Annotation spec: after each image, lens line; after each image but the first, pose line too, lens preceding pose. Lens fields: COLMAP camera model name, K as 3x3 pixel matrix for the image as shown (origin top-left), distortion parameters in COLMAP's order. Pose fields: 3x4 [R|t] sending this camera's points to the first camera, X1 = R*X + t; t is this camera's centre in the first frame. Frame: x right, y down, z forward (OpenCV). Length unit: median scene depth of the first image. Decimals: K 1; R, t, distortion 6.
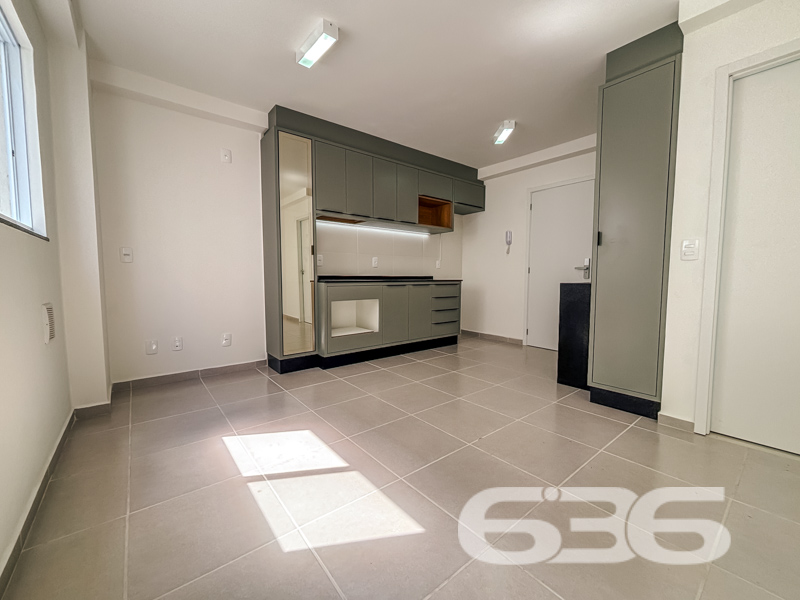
lens RADIAL K [[323.7, 0, 397.9], [0, 323.7, 299.7], [0, 0, 1]] dist [-0.001627, -0.000088]
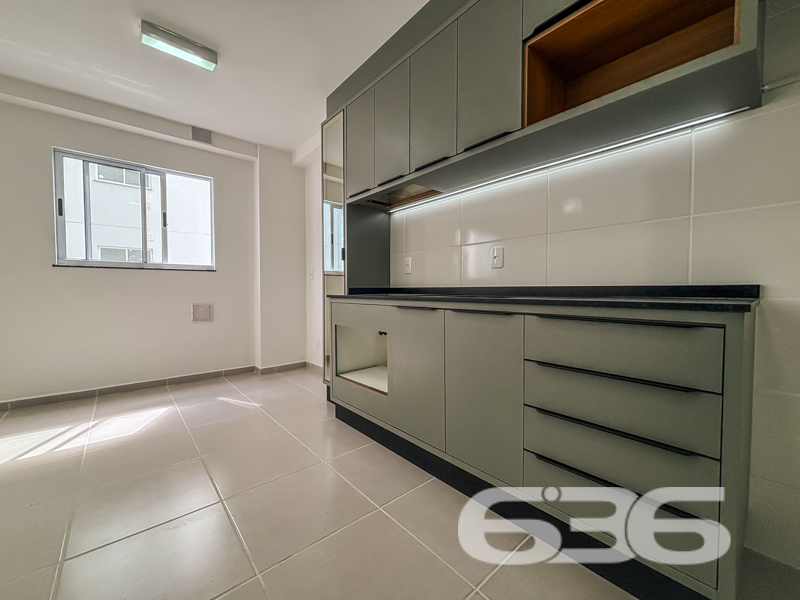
lens RADIAL K [[323.7, 0, 397.9], [0, 323.7, 299.7], [0, 0, 1]] dist [-0.001627, -0.000088]
pose [[0.038203, 0.024908, -0.998960, 0.367613], [-0.069353, 0.997345, 0.022216, -0.054487], [0.996860, 0.068432, 0.039829, 0.816681]]
